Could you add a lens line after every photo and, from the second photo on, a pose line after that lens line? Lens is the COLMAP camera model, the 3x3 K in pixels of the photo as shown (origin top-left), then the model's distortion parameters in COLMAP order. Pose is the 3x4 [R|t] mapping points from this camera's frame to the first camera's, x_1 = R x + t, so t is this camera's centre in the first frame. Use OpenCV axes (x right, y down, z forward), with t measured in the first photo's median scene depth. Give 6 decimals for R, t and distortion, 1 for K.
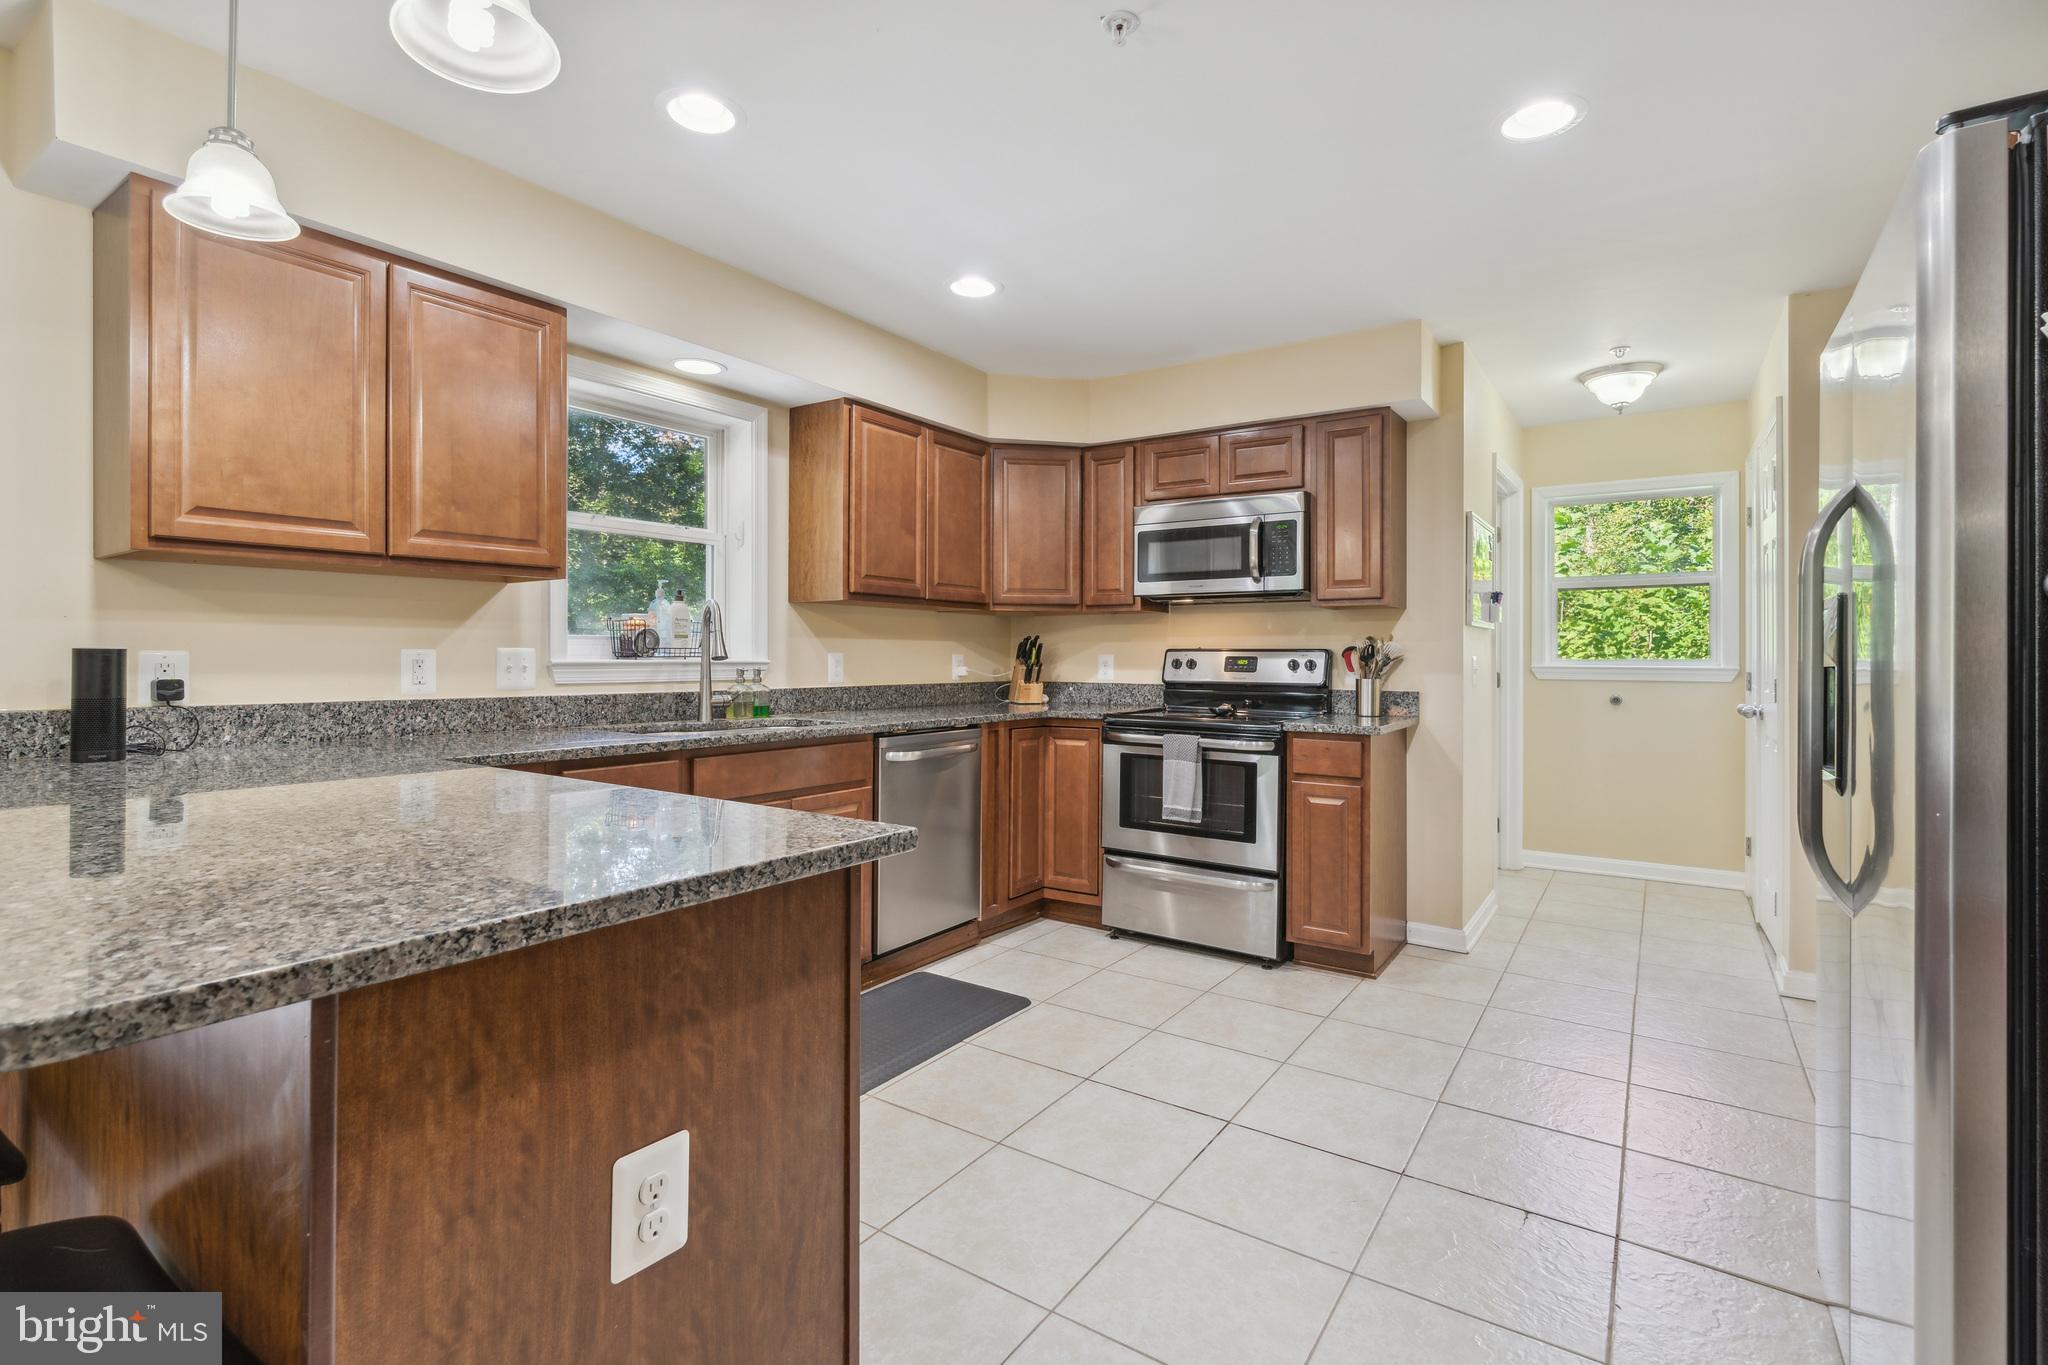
lens RADIAL K [[950.2, 0, 1029.2], [0, 950.2, 656.4], [0, 0, 1]] dist [-0.001879, 0.000496]
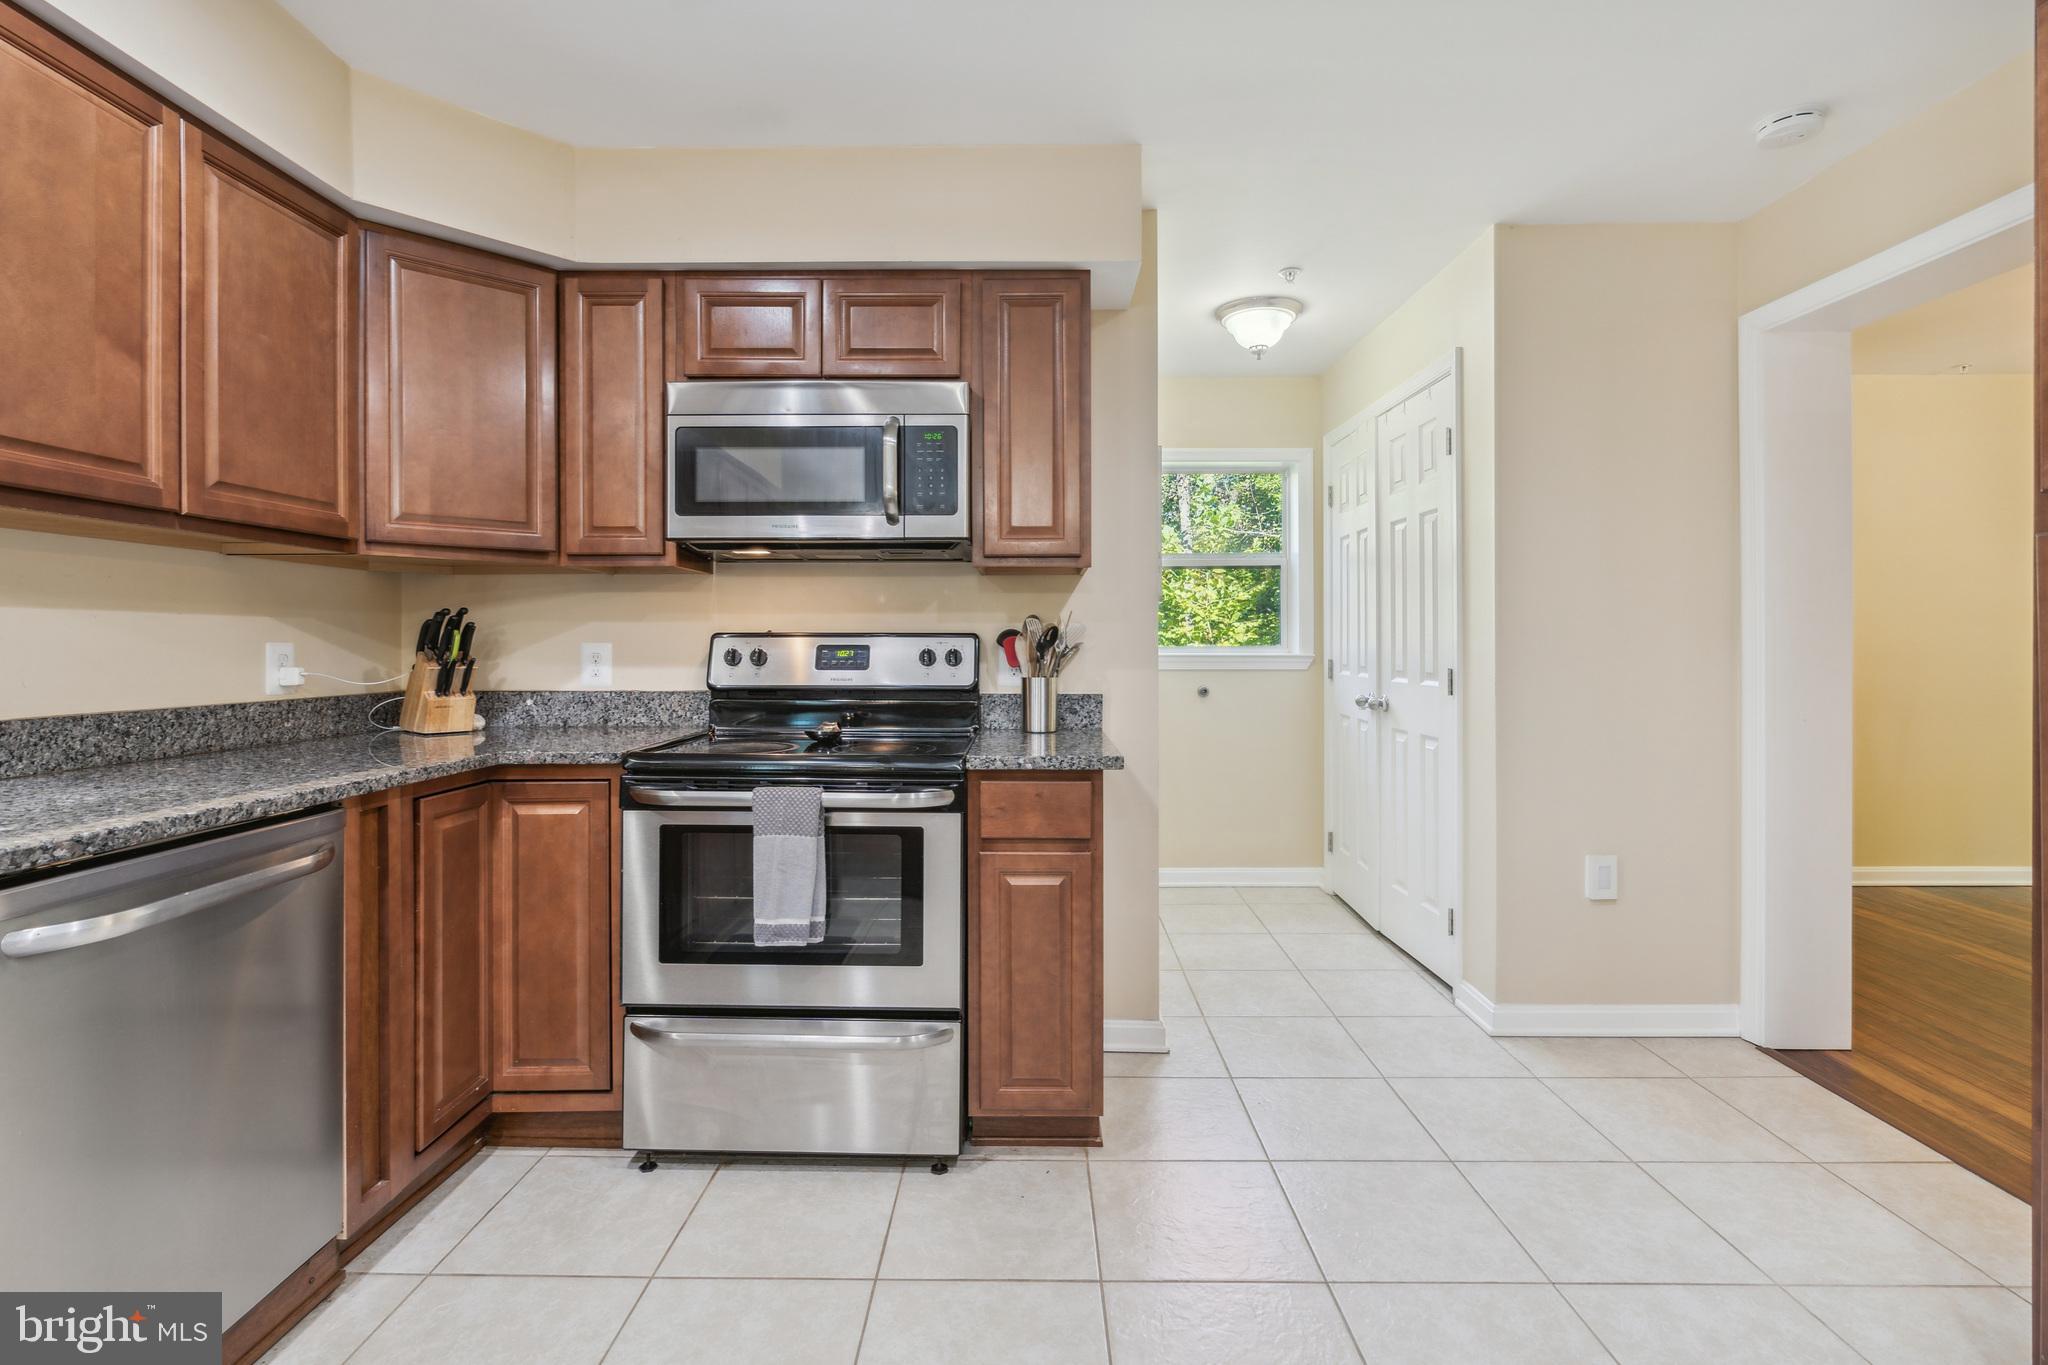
lens RADIAL K [[947.7, 0, 1025.2], [0, 947.7, 649.2], [0, 0, 1]] dist [-0.006623, 0.000786]
pose [[0.832804, -0.006395, 0.553532, -0.027431], [0.003258, 0.999973, 0.006650, -0.000982], [-0.553559, -0.003735, 0.832802, 0.438848]]
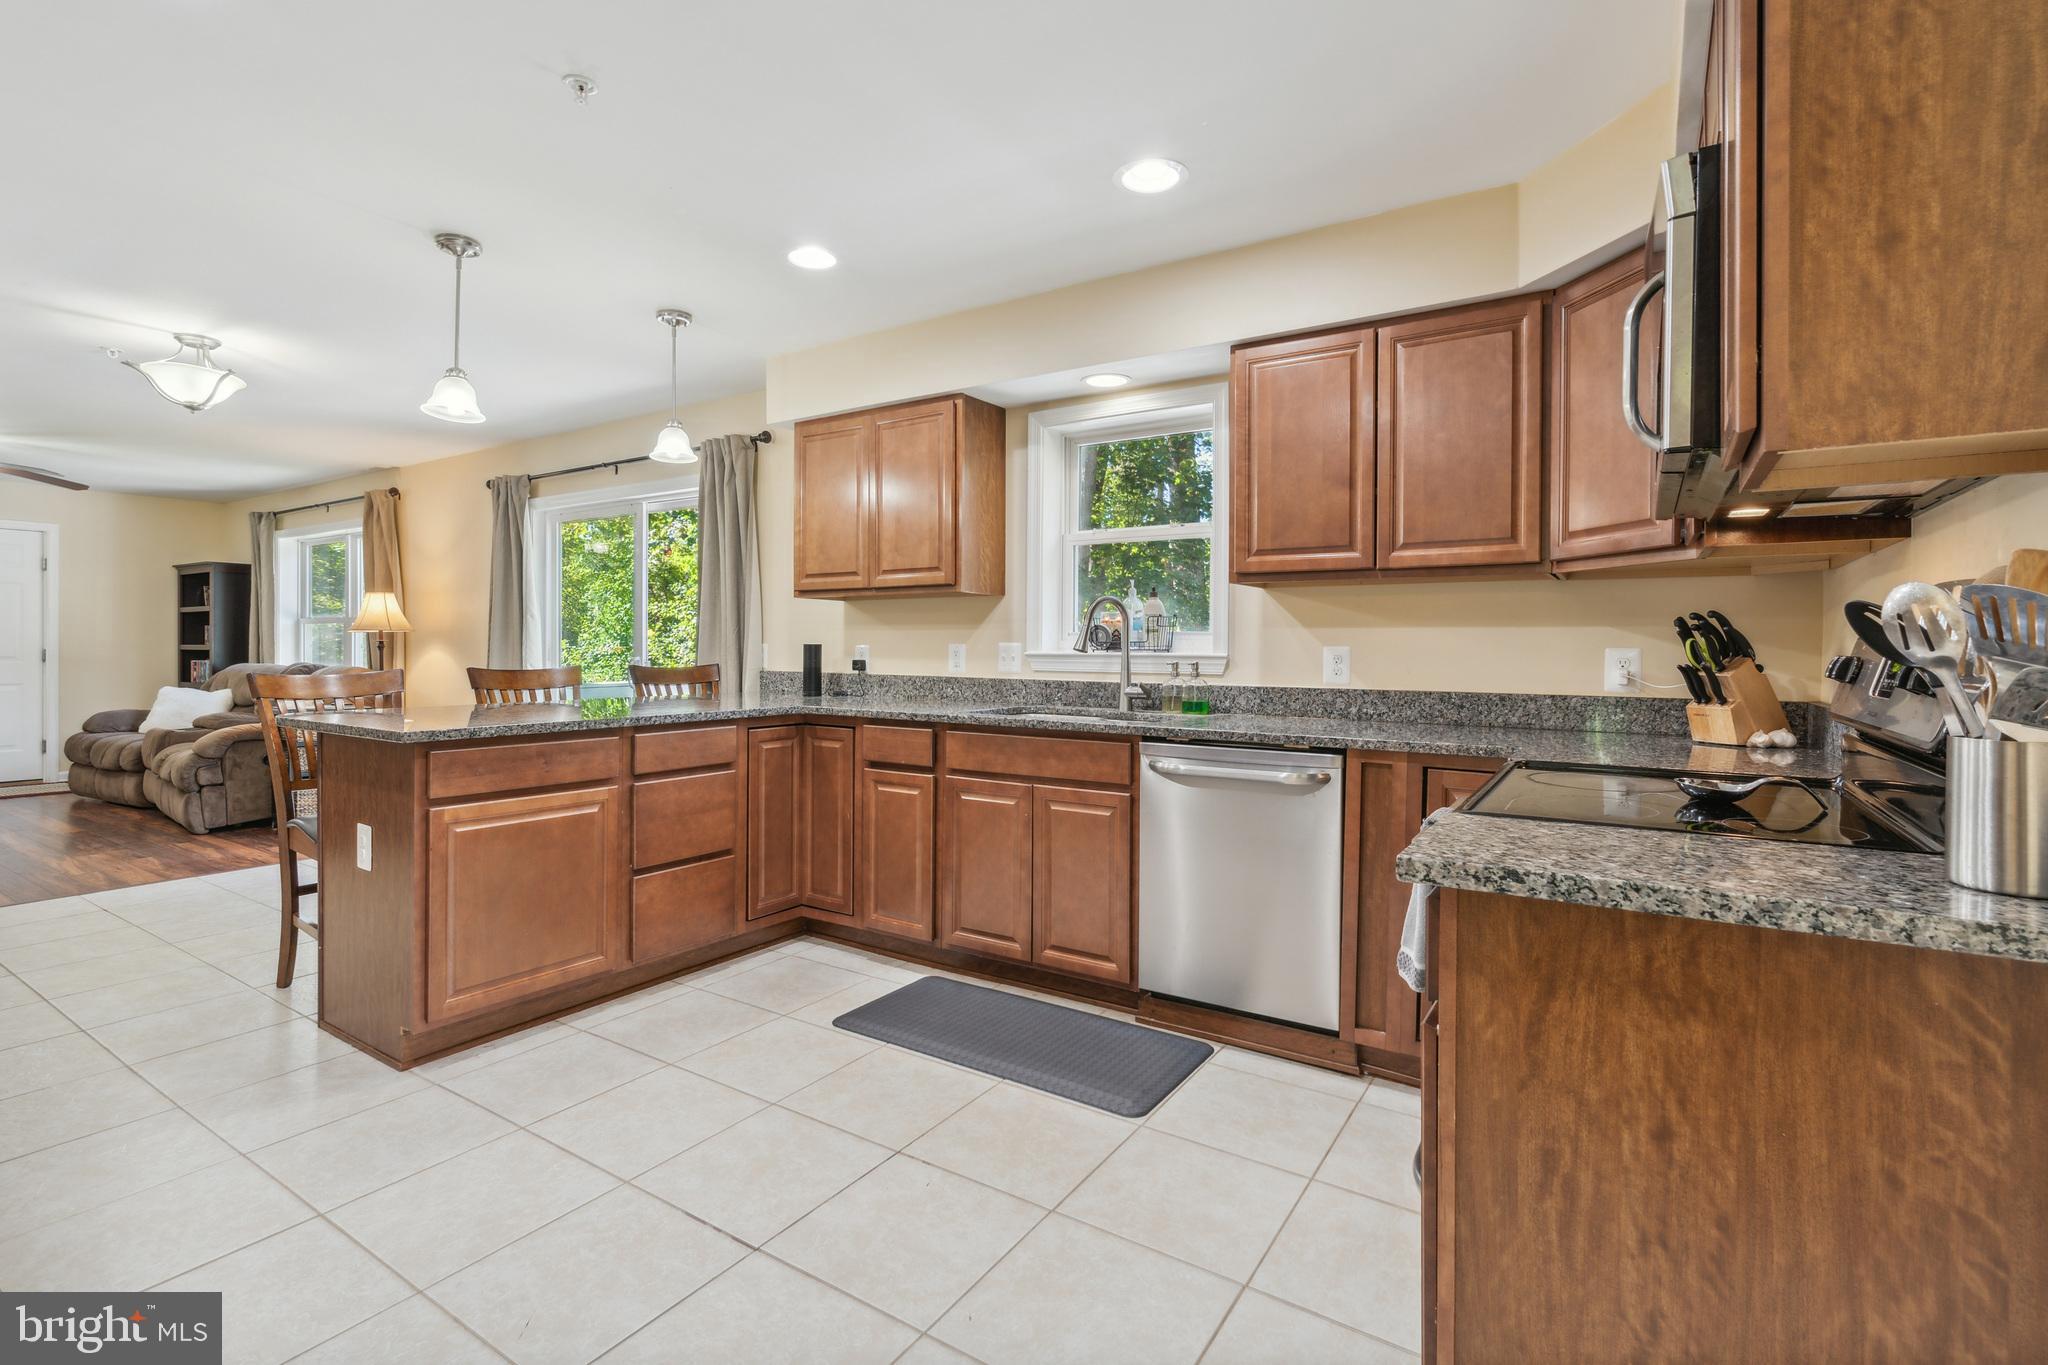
lens RADIAL K [[950.2, 0, 1029.2], [0, 950.2, 656.4], [0, 0, 1]] dist [-0.001879, 0.000496]
pose [[0.017871, 0.005344, -0.999826, 0.602312], [-0.006654, 0.999964, 0.005226, 0.002531], [0.999818, 0.006559, 0.017906, 0.738586]]
